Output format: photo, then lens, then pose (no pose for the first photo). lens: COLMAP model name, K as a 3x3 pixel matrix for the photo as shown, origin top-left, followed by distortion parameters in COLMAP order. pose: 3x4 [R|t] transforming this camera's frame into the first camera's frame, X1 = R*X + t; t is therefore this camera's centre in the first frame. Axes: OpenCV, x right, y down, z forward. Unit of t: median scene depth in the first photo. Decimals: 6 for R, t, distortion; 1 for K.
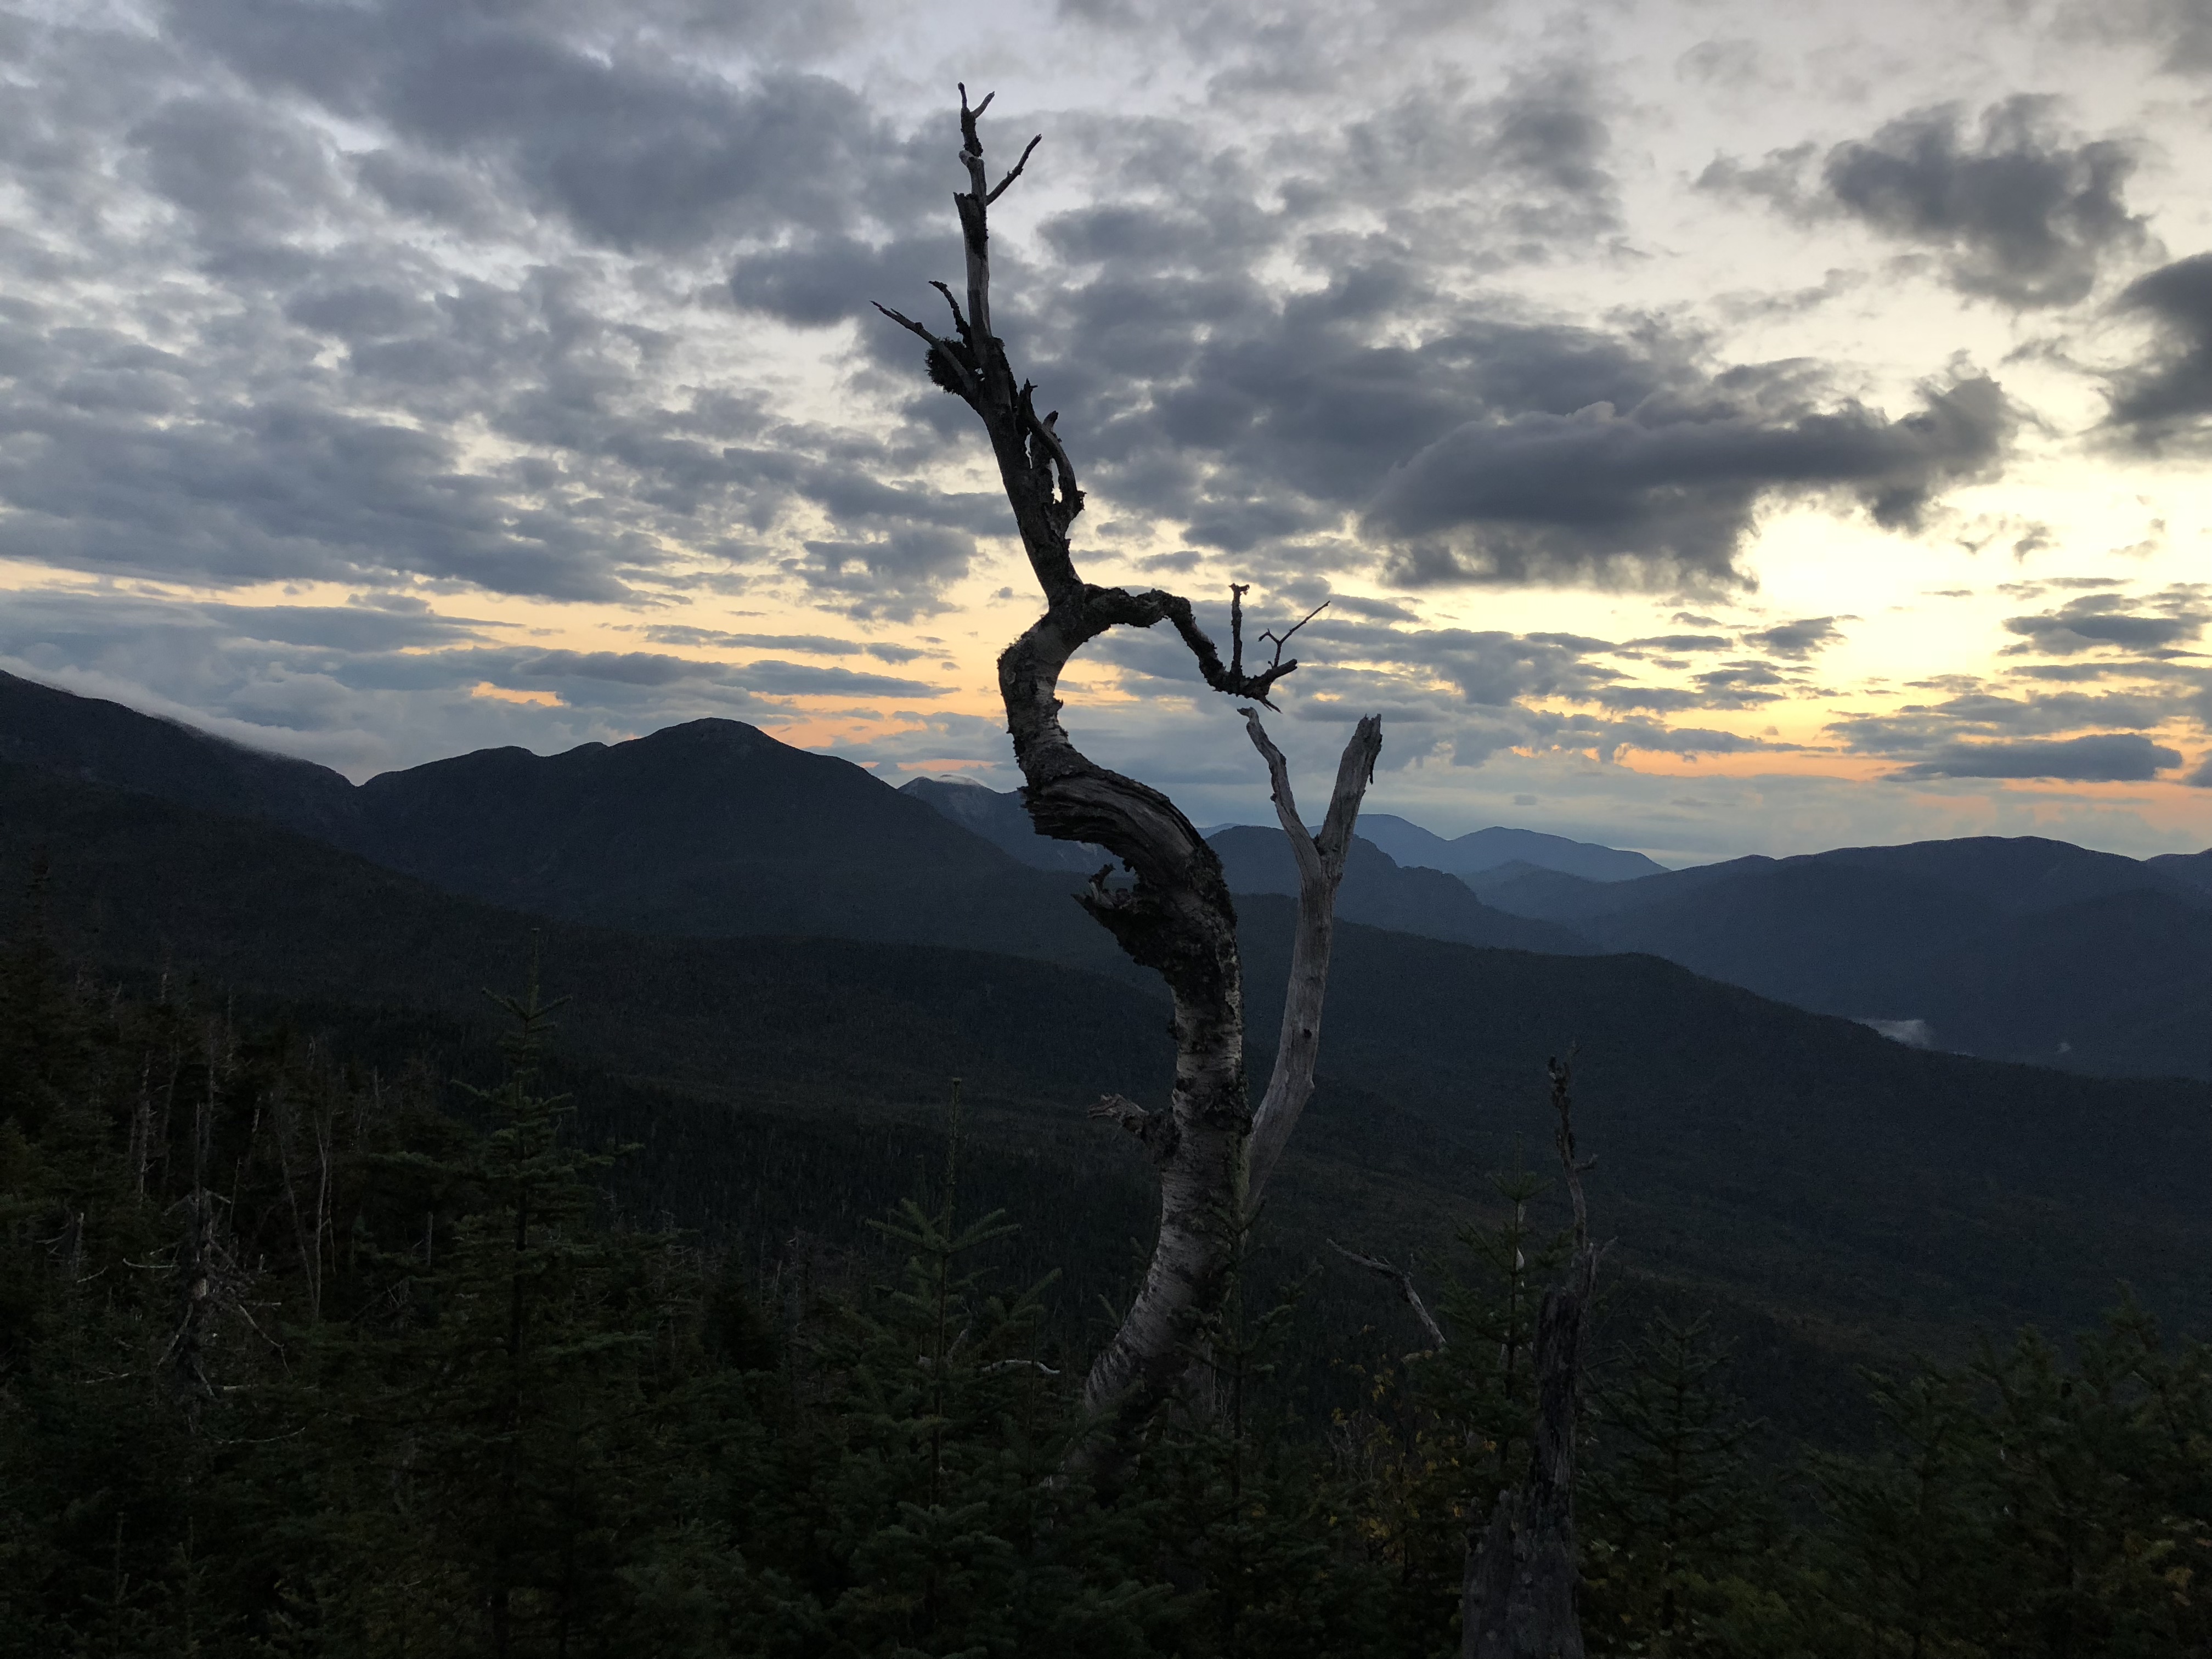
lens RADIAL K [[1790.7, 0, 1110.7], [0, 1790.7, 809.4], [0, 0, 1]] dist [0.121943, -0.159593]
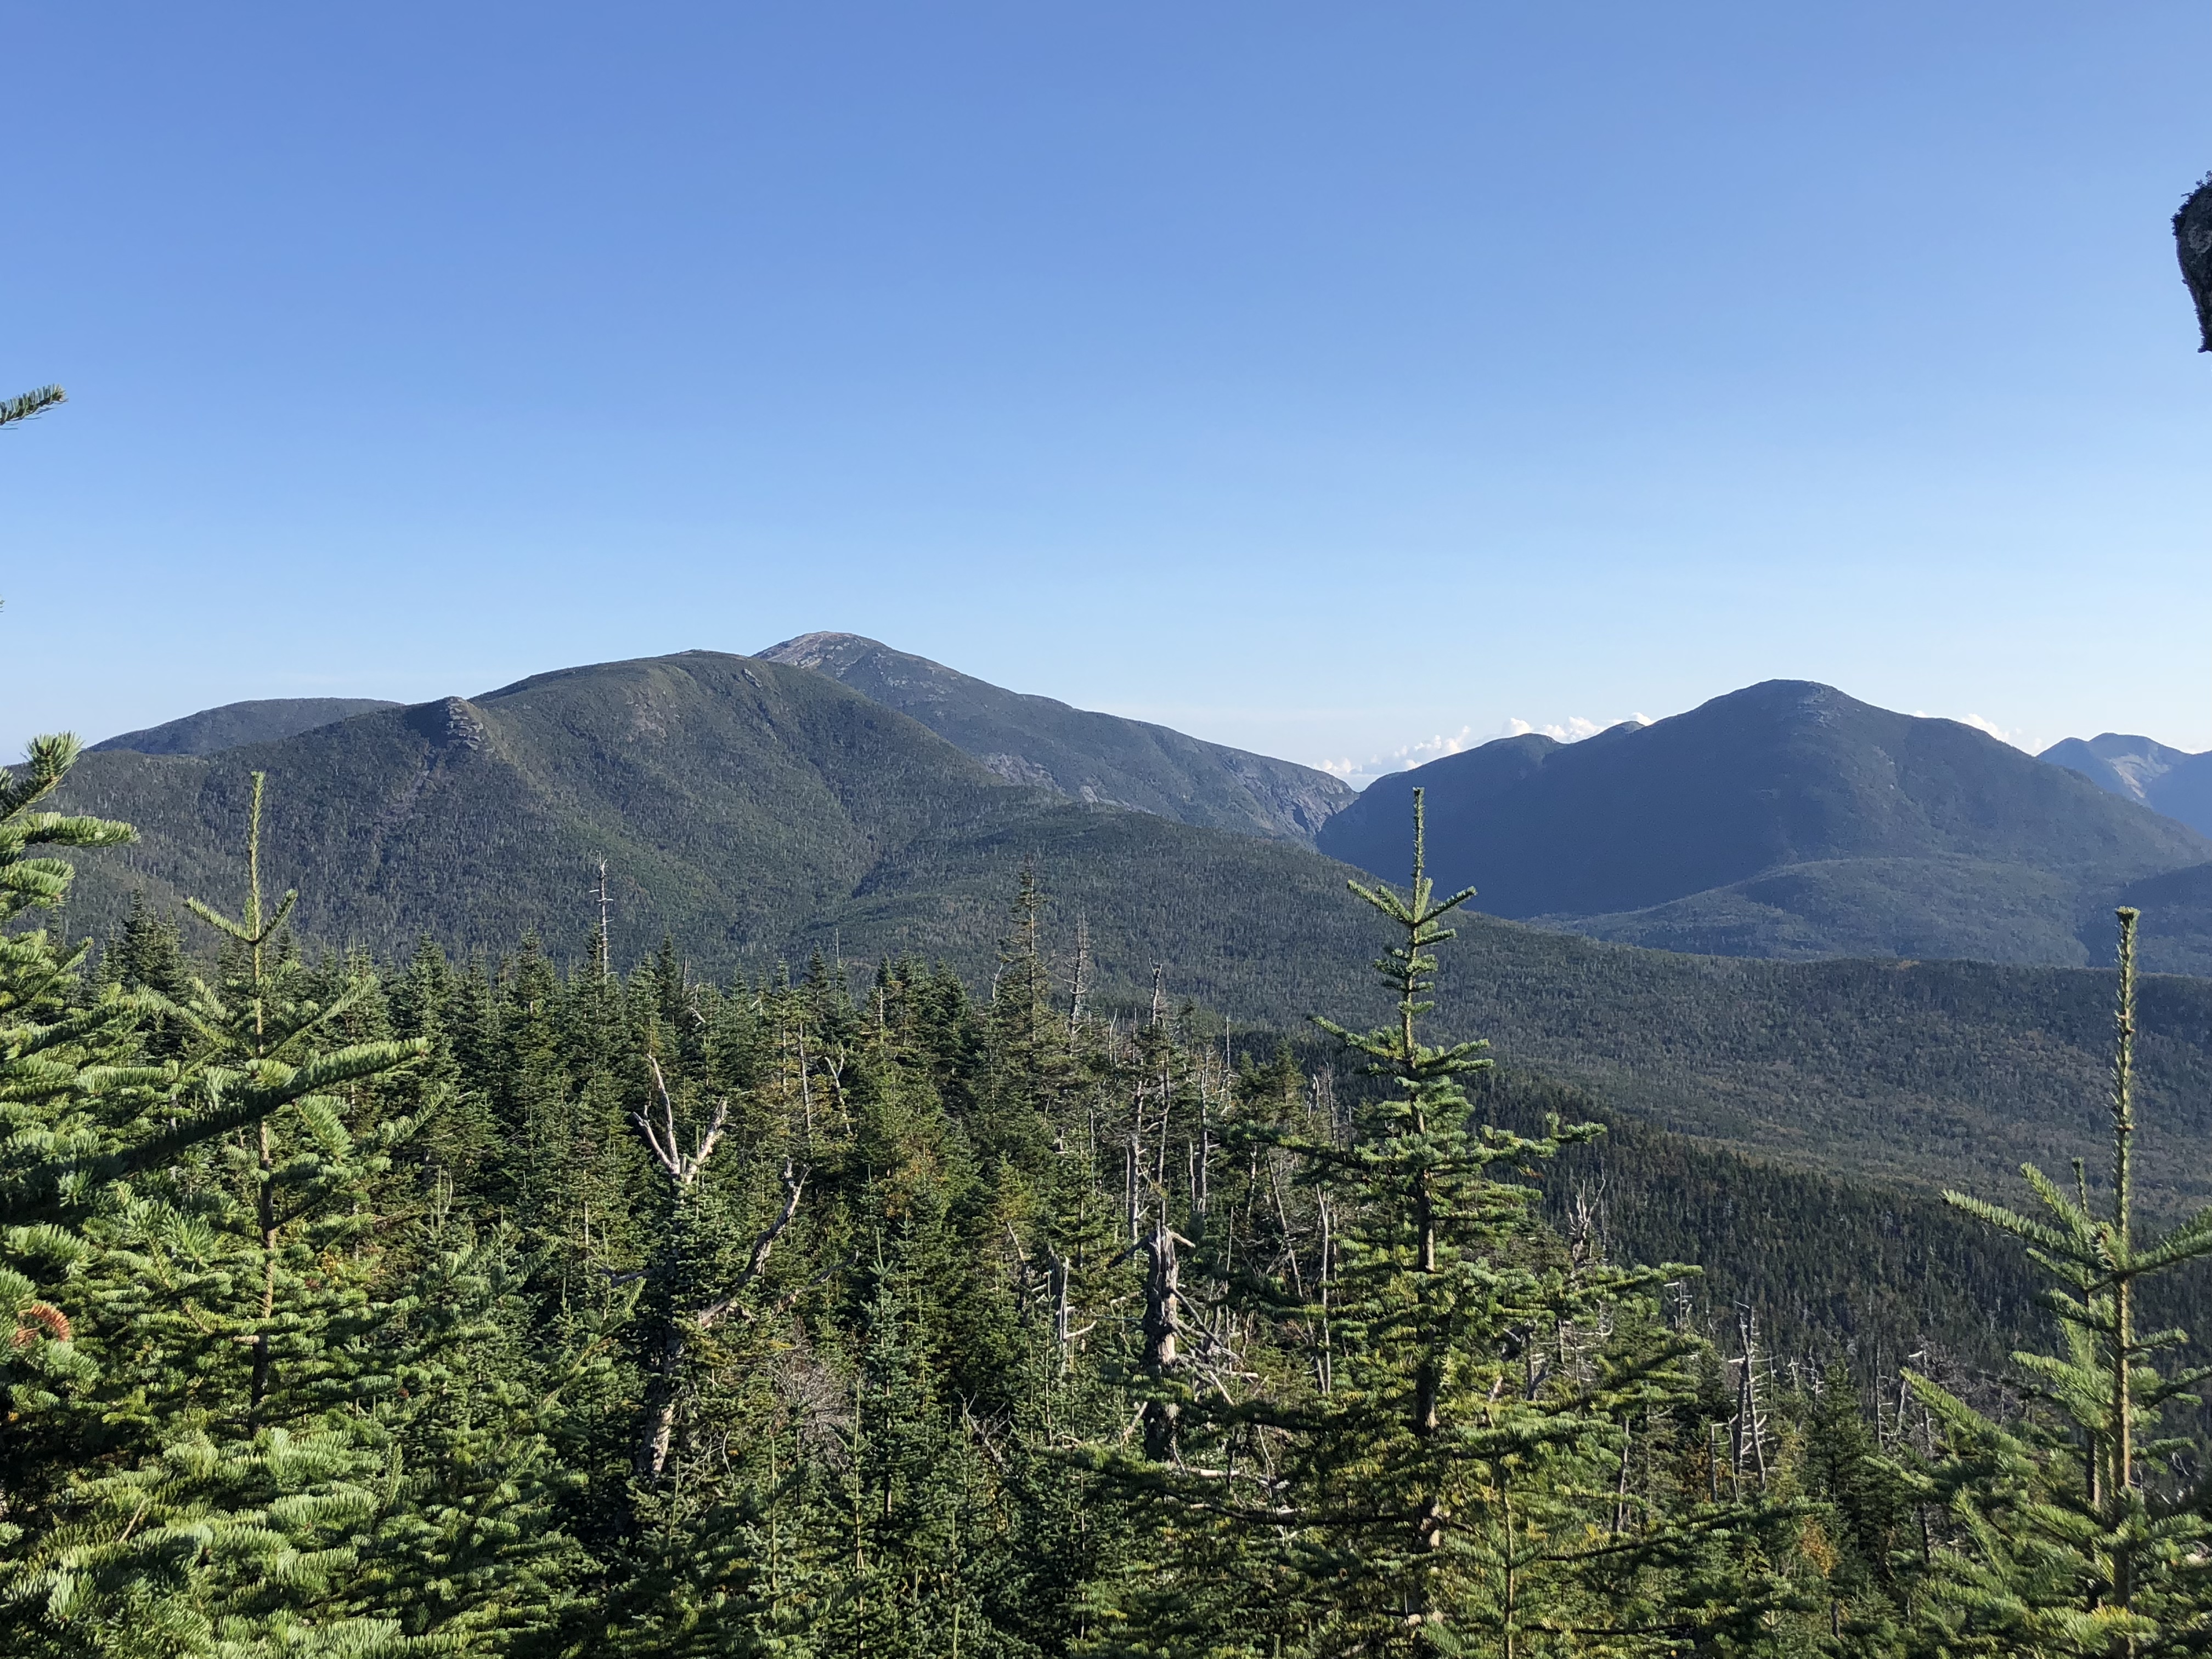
lens RADIAL K [[2260.3, 0, 1113.1], [0, 2260.3, 820.6], [0, 0, 1]] dist [0.211744, -0.693957]
pose [[0.875649, -0.046396, -0.480714, -0.022773], [0.049559, 0.998752, -0.006120, 0.086050], [0.480398, -0.018464, 0.876856, 0.254022]]
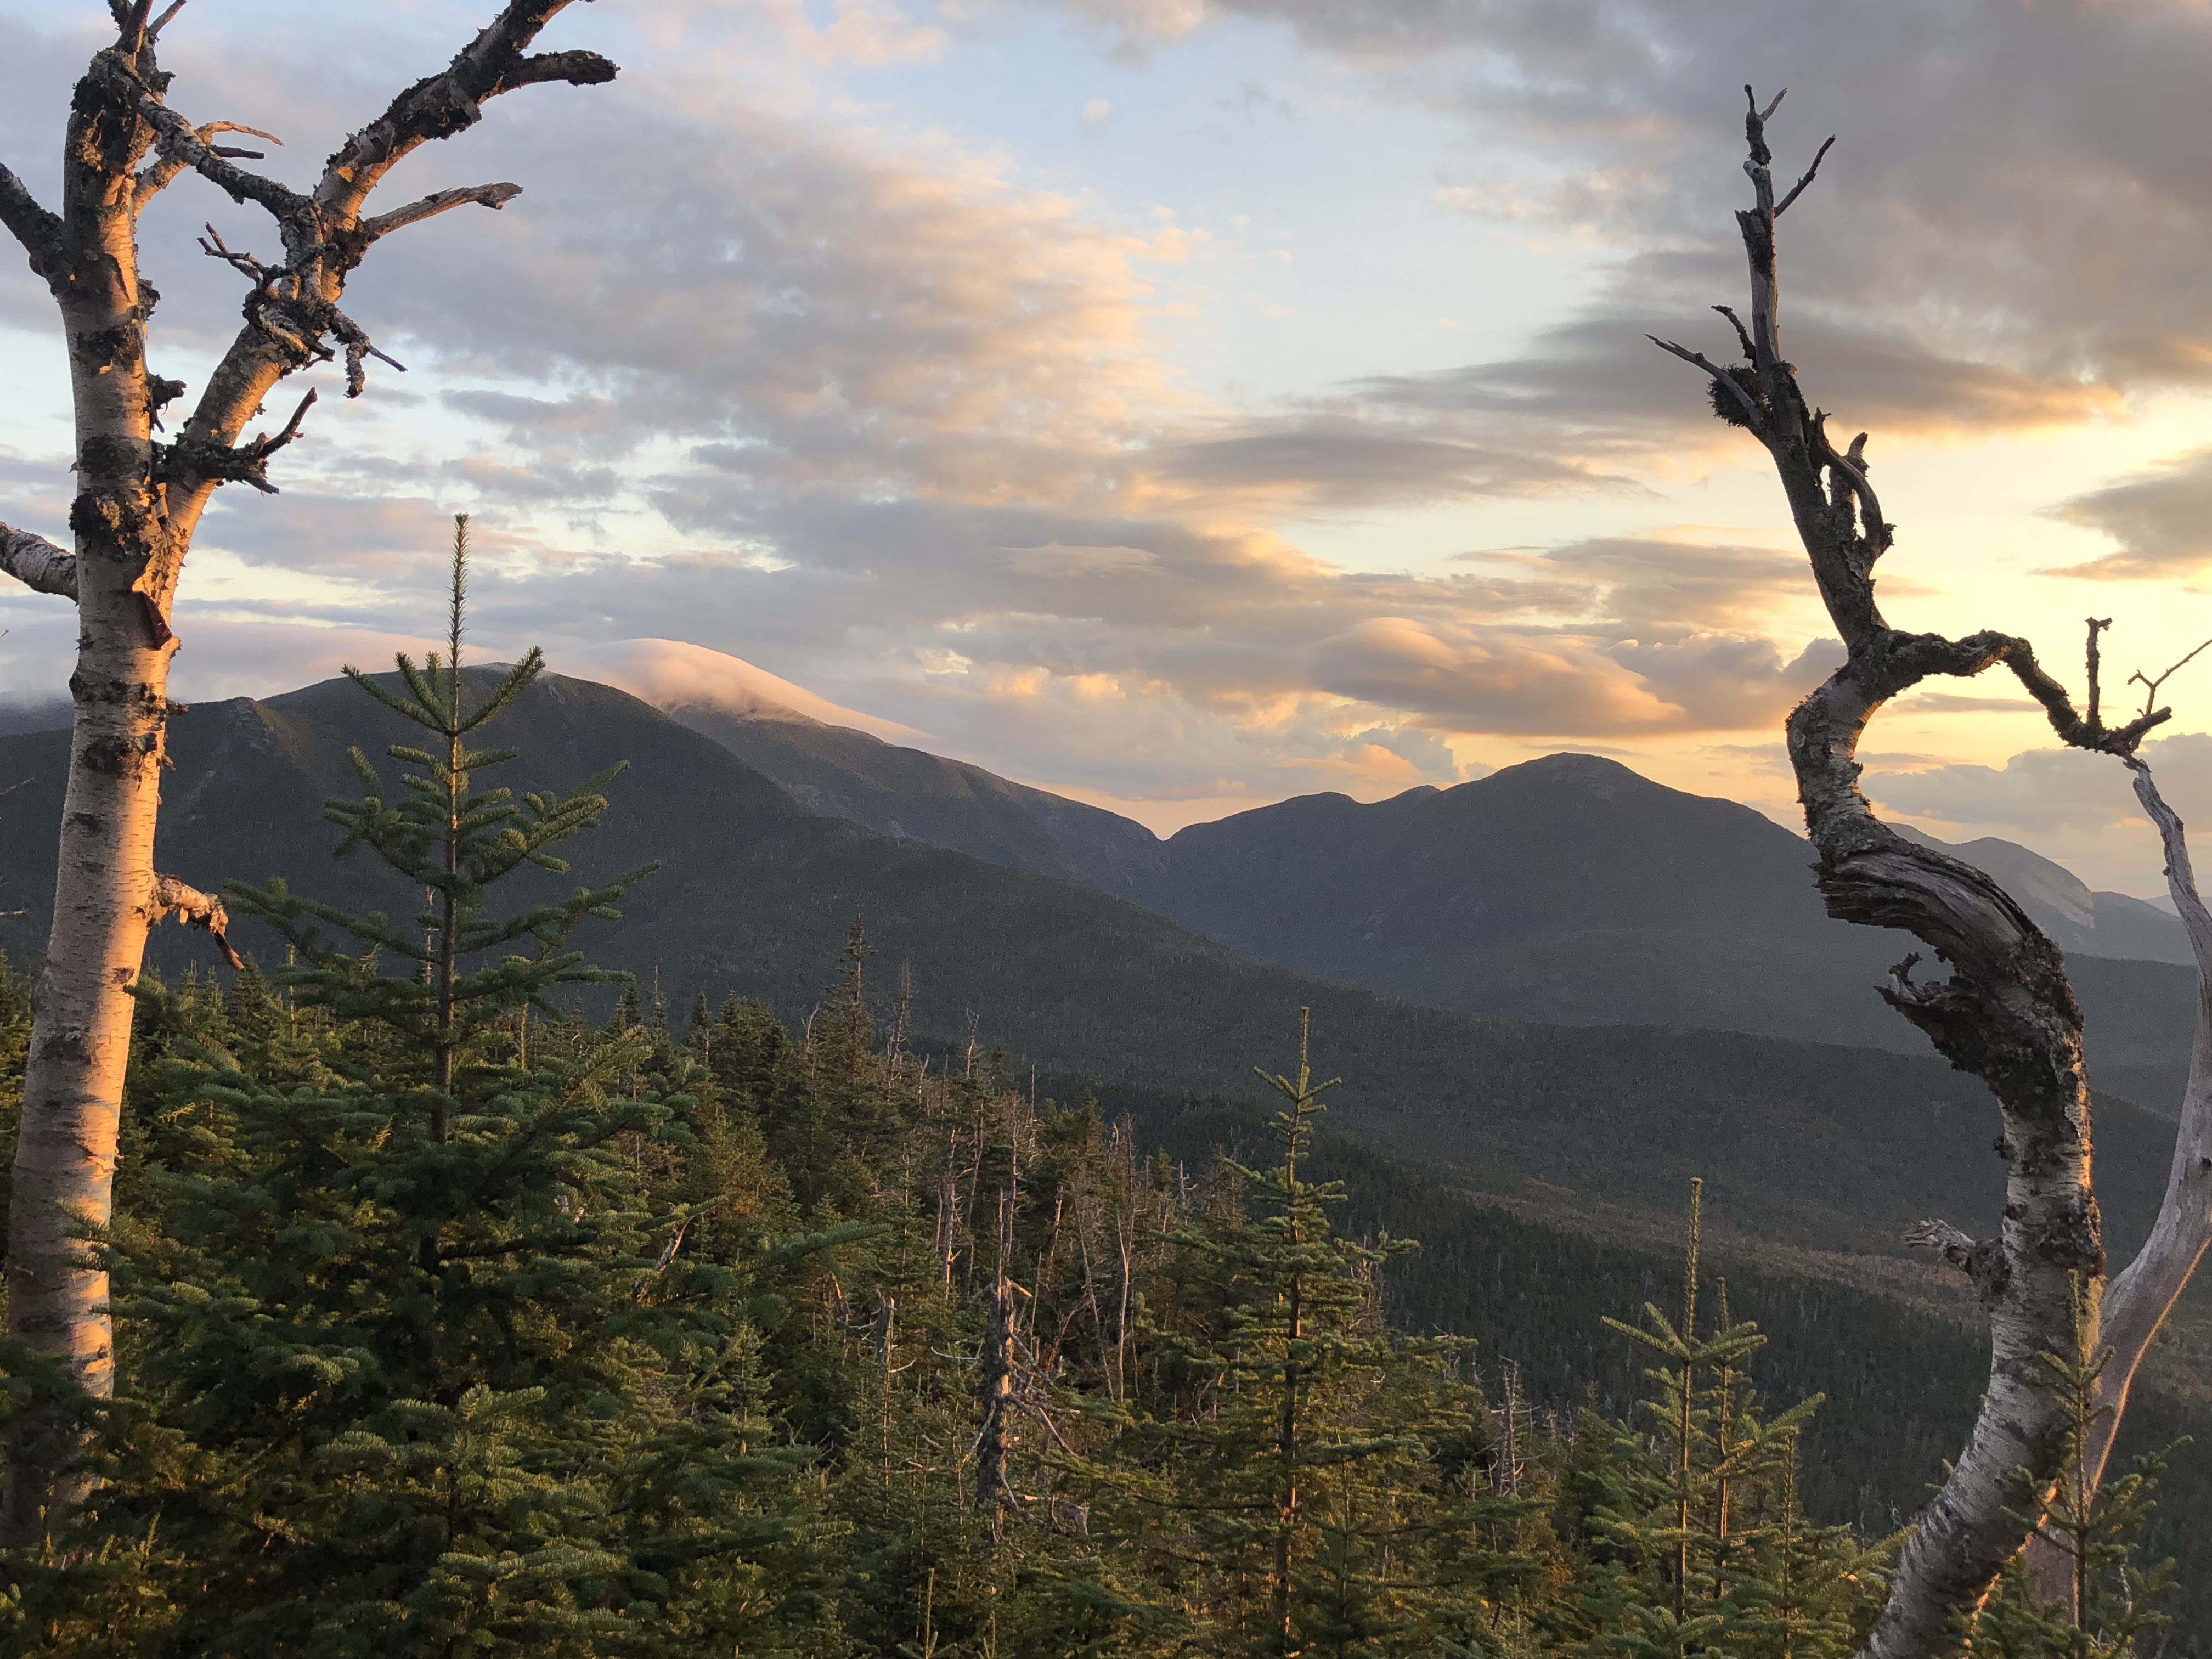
lens RADIAL K [[2260.3, 0, 1113.1], [0, 2260.3, 820.6], [0, 0, 1]] dist [0.211744, -0.693957]
pose [[0.915566, -0.009071, -0.402065, 0.087023], [0.001123, 0.999799, -0.019998, -0.011337], [0.402166, 0.017858, 0.915393, -0.172676]]
